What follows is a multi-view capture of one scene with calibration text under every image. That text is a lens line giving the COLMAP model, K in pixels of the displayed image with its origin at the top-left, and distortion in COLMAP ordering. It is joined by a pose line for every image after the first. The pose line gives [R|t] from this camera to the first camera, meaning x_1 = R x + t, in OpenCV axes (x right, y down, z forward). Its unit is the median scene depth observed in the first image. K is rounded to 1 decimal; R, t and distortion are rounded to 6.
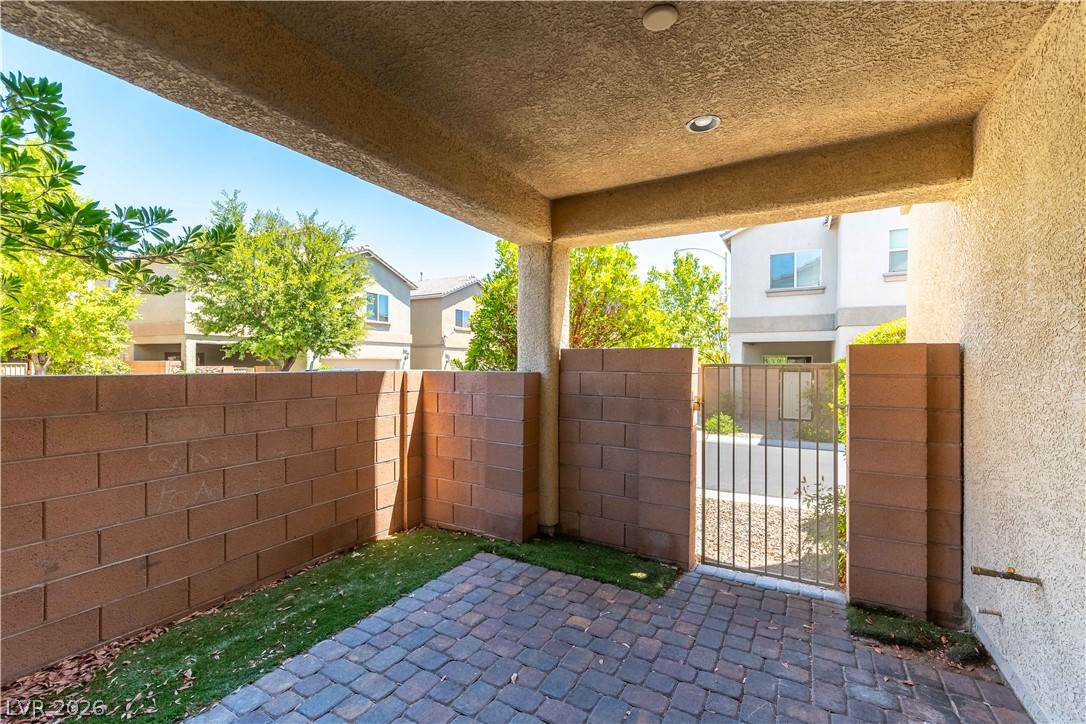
lens RADIAL K [[466.9, 0, 546.7], [0, 466.9, 362.1], [0, 0, 1]] dist [0.001456, 0.000395]
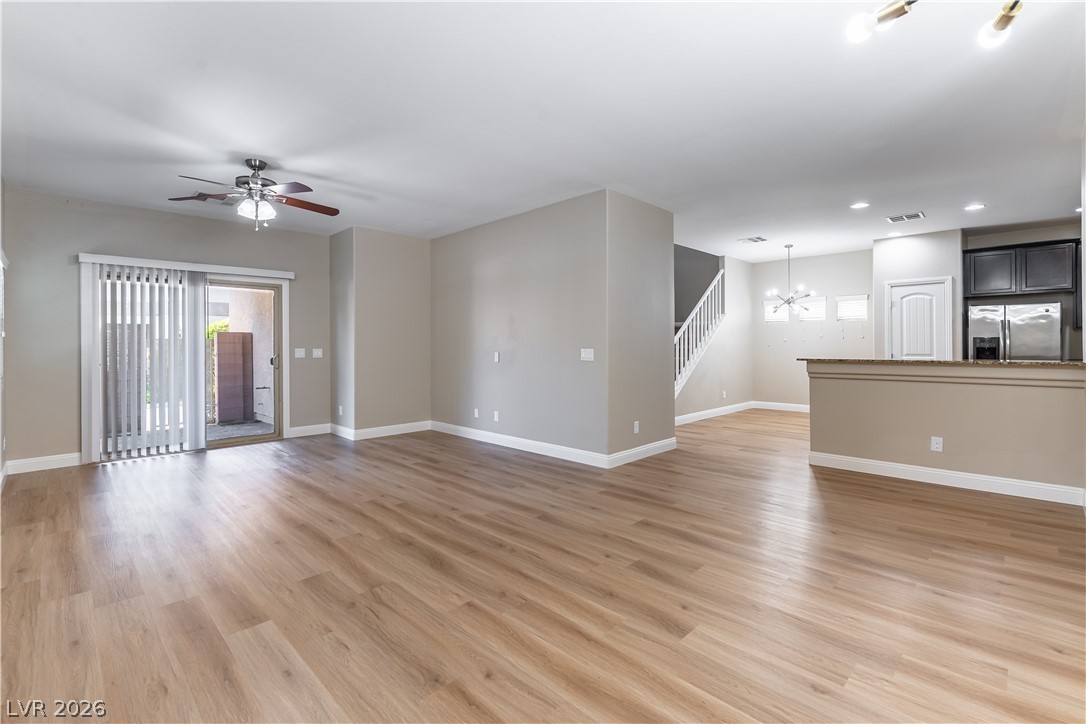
lens RADIAL K [[485.6, 0, 557.0], [0, 485.6, 345.7], [0, 0, 1]] dist [0.000841, -0.000300]
pose [[0.259189, -0.004310, 0.965817, -1.312404], [0.001758, 0.999990, 0.003991, 0.028111], [-0.965825, 0.000663, 0.259194, -1.384337]]
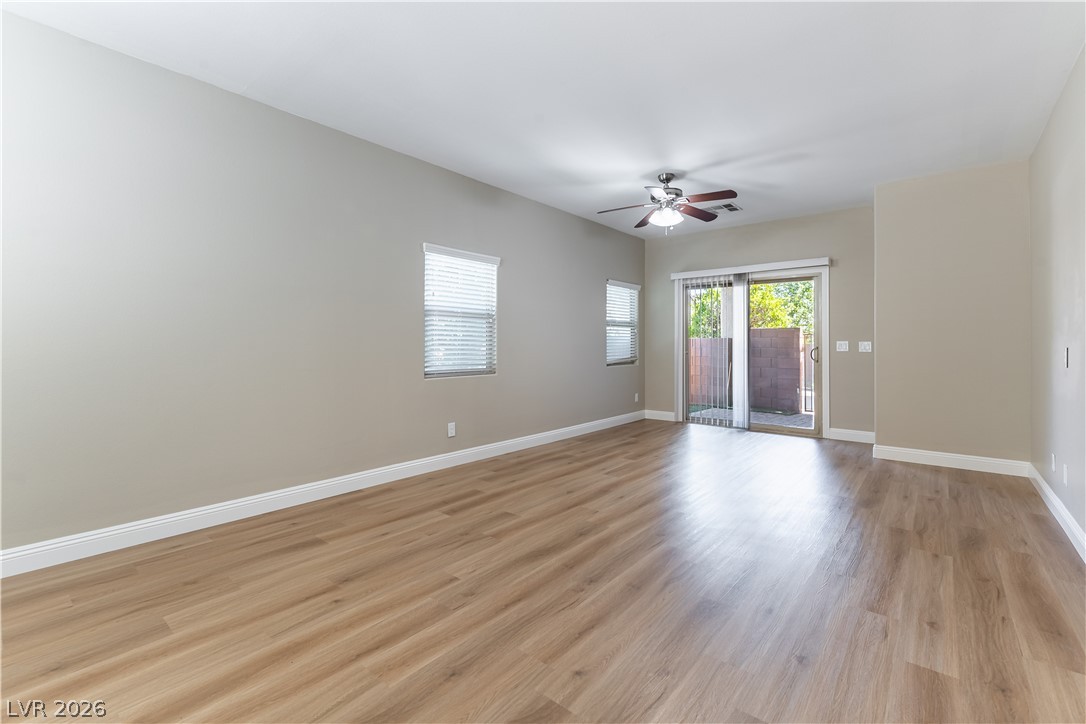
lens RADIAL K [[475.3, 0, 548.3], [0, 475.3, 347.6], [0, 0, 1]] dist [0.003931, 0.000304]
pose [[0.983257, 0.001460, -0.182221, -0.533758], [0.000326, 0.999952, 0.009768, 0.047371], [0.182227, -0.009664, 0.983209, -1.697201]]
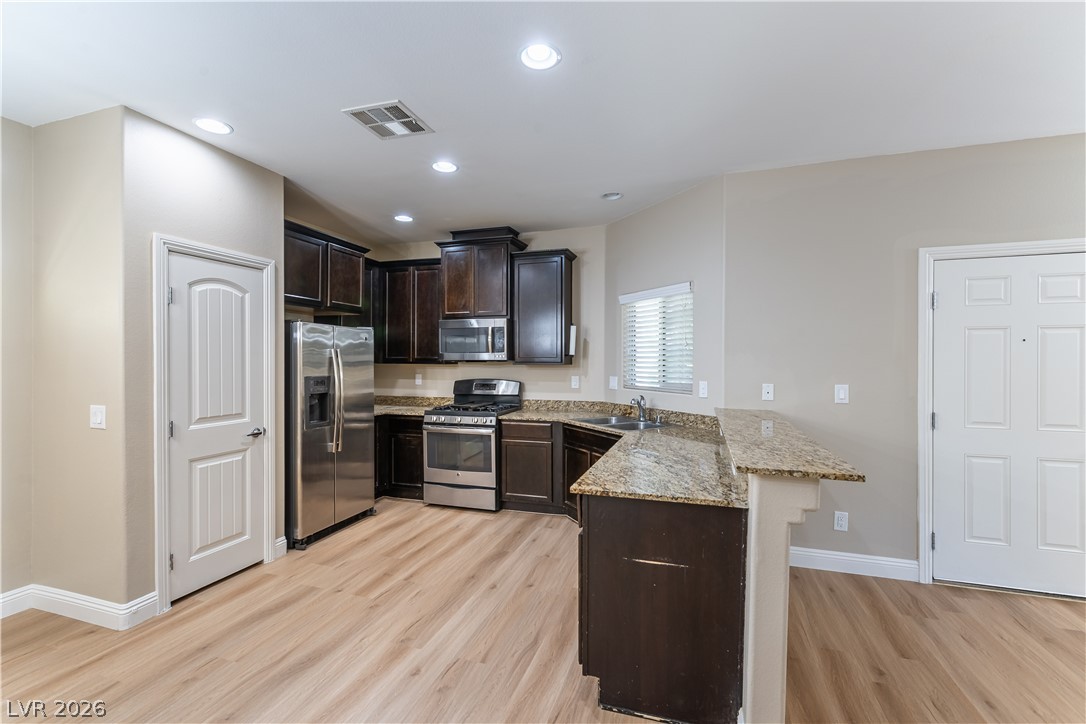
lens RADIAL K [[466.9, 0, 546.7], [0, 466.9, 362.1], [0, 0, 1]] dist [0.001456, 0.000395]
pose [[-0.981344, -0.003159, -0.192236, 0.385126], [-0.003441, 0.999993, 0.001132, -0.023076], [0.192231, 0.001773, -0.981348, -1.338012]]
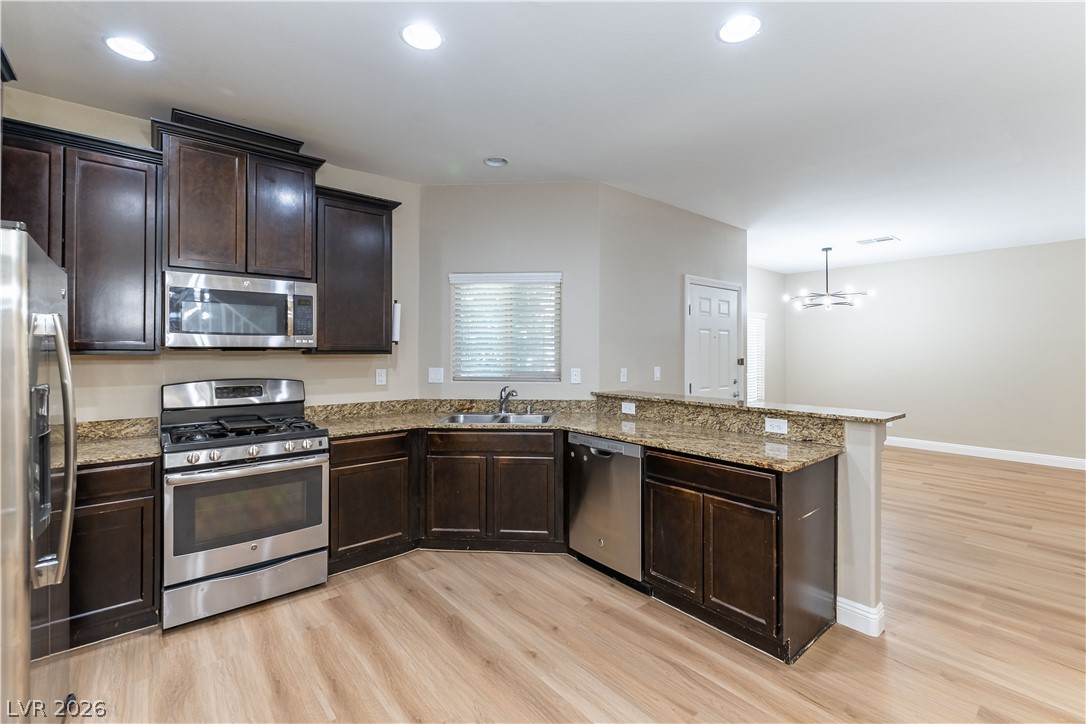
lens RADIAL K [[475.3, 0, 548.3], [0, 475.3, 347.6], [0, 0, 1]] dist [0.003931, 0.000304]
pose [[-0.357119, -0.010200, -0.934003, 0.859184], [-0.000149, 0.999941, -0.010863, -0.017890], [0.934059, -0.003740, -0.357099, -1.882907]]
